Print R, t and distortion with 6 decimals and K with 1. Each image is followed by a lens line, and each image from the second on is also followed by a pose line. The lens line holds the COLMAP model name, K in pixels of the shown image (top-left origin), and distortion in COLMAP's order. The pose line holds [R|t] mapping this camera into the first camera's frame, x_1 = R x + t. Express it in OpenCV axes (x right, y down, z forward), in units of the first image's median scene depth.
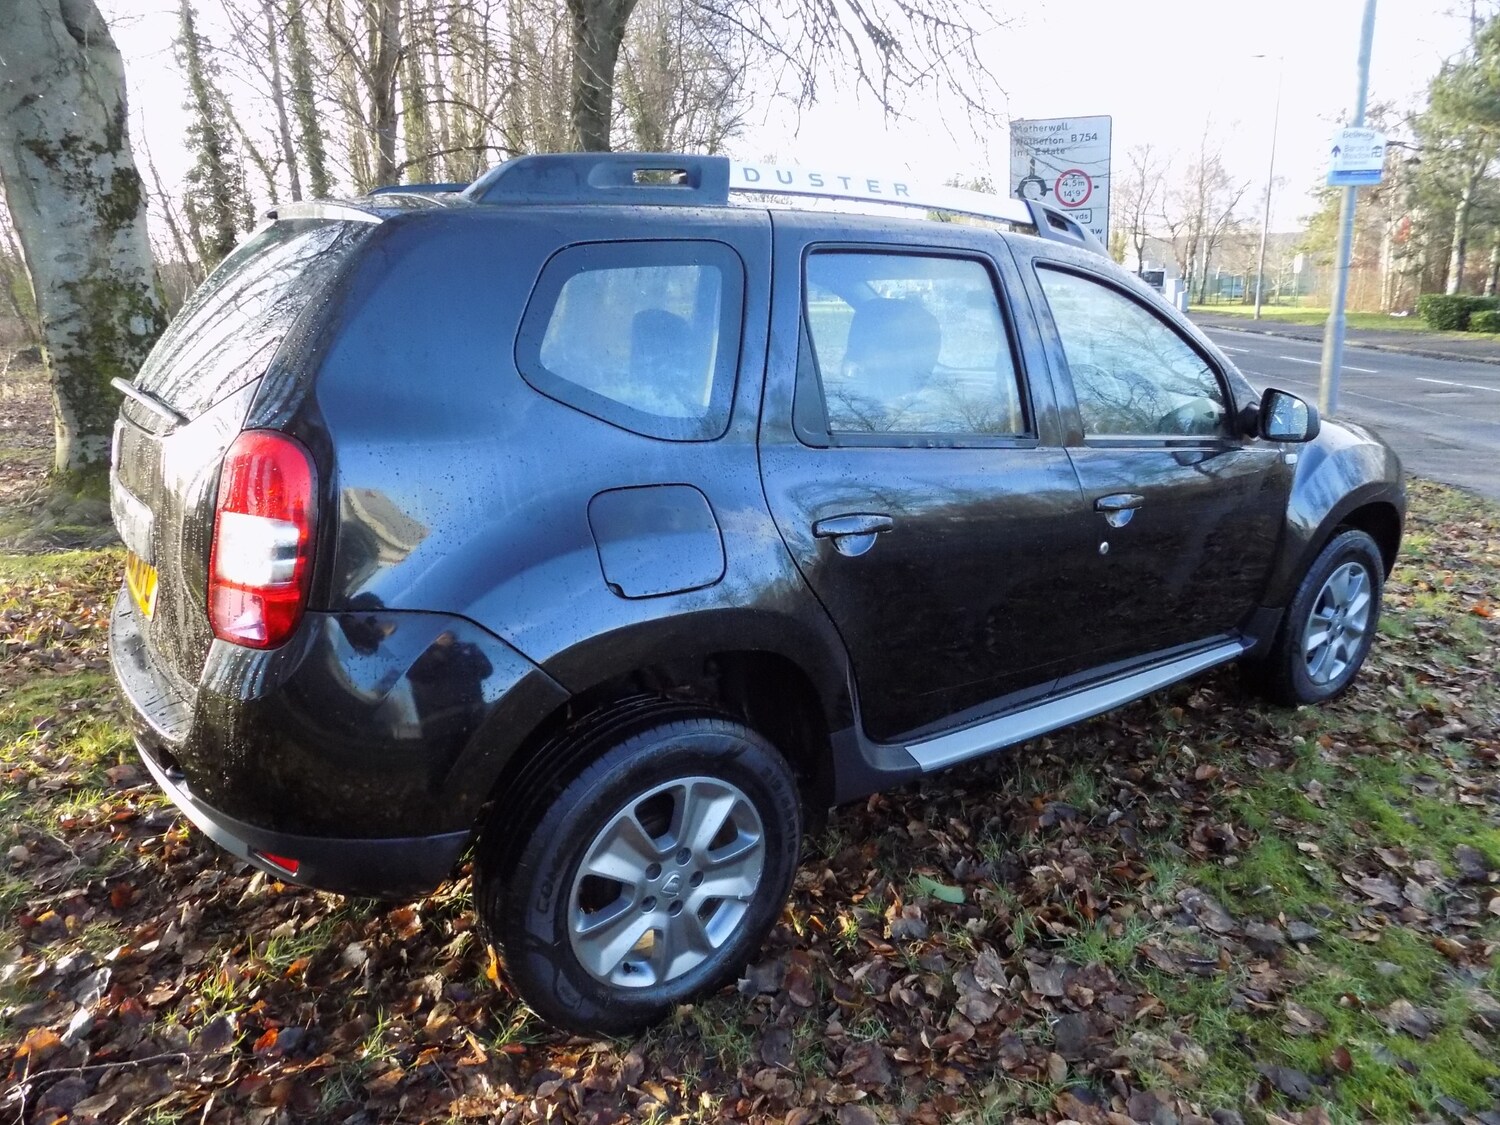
lens RADIAL K [[1018.7, 0, 754.4], [0, 1018.7, 556.1], [0, 0, 1]] dist [-0.069772, 0.070248]
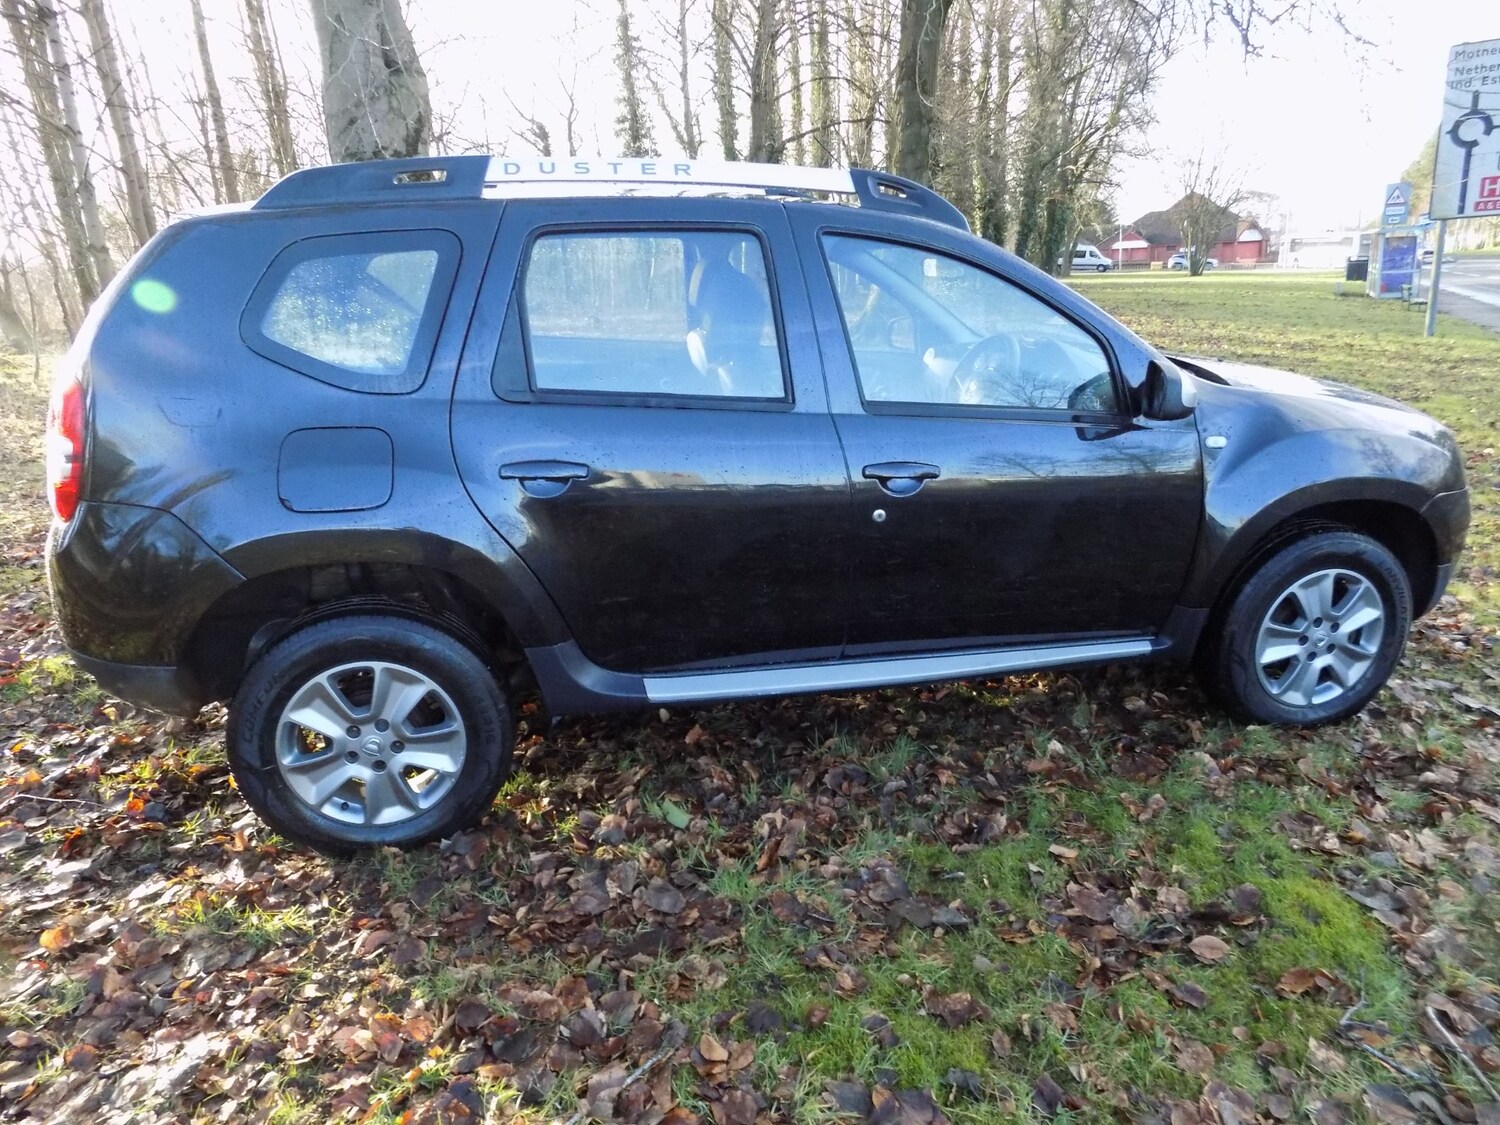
lens RADIAL K [[1018.7, 0, 754.4], [0, 1018.7, 556.1], [0, 0, 1]] dist [-0.069772, 0.070248]
pose [[0.920162, 0.092727, -0.380400, 0.458049], [-0.081550, 0.995633, 0.045433, -0.003760], [0.382952, -0.010784, 0.923705, 0.014934]]
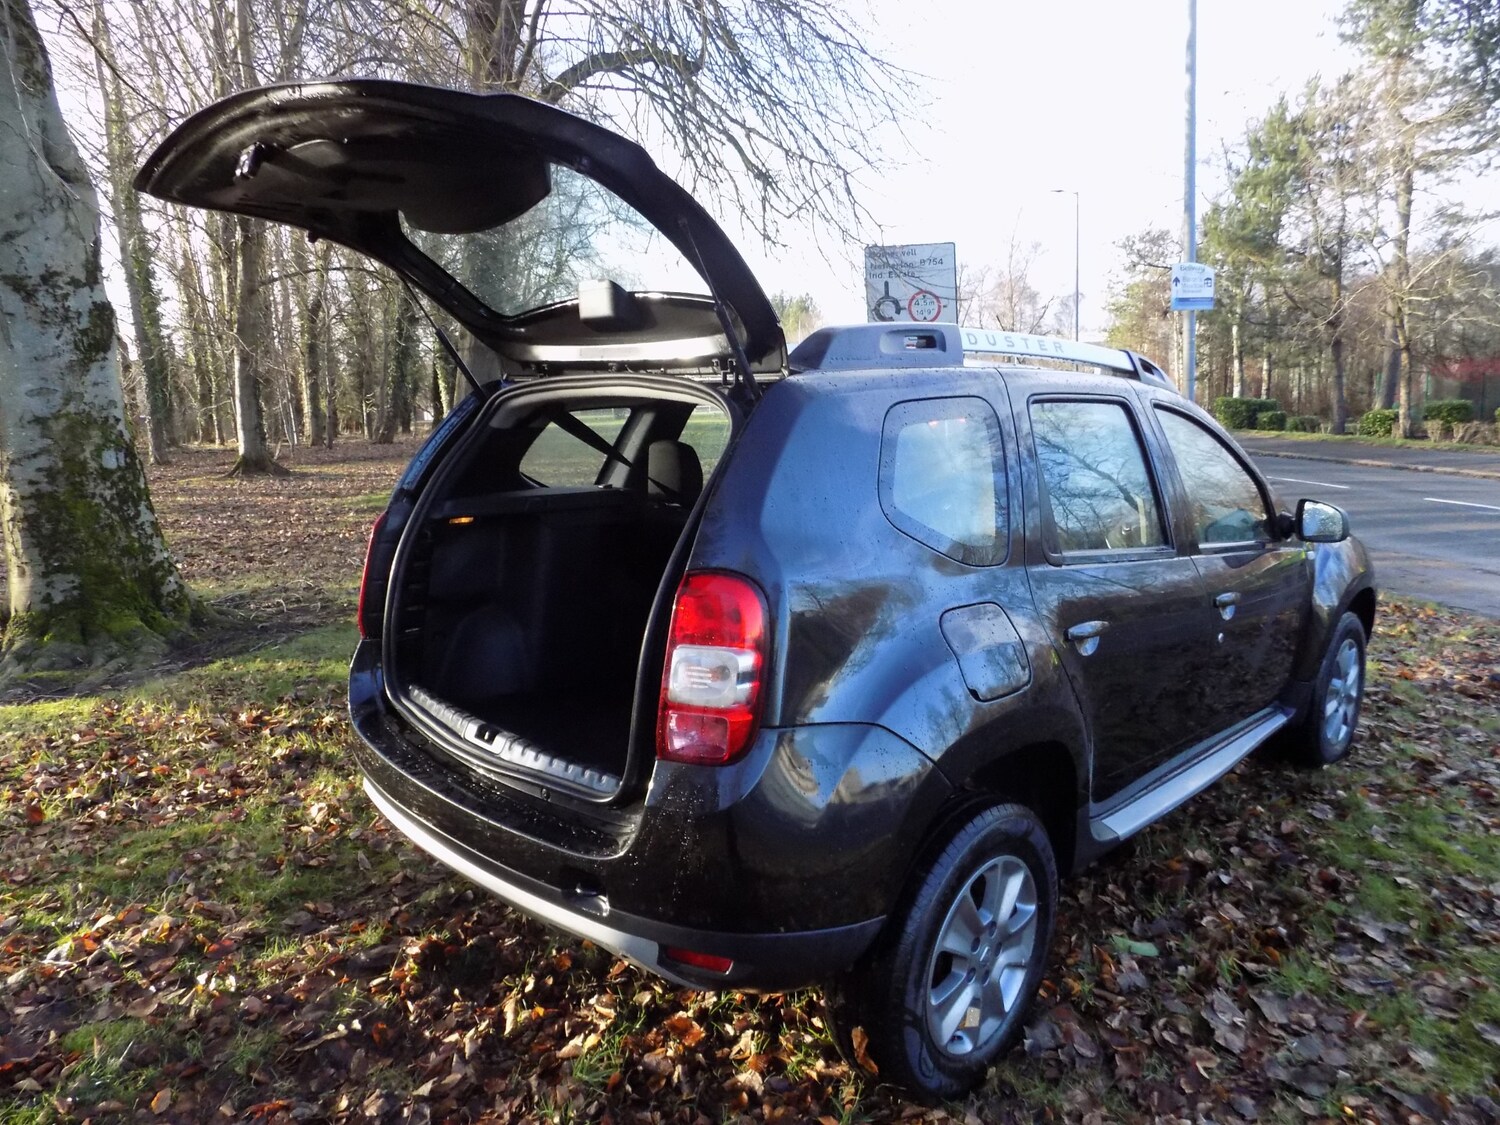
lens RADIAL K [[1018.7, 0, 754.4], [0, 1018.7, 556.1], [0, 0, 1]] dist [-0.069772, 0.070248]
pose [[0.986122, -0.038622, 0.161467, -0.282615], [0.055209, 0.993501, -0.099541, -0.011906], [-0.156573, 0.107075, 0.981845, -0.062933]]
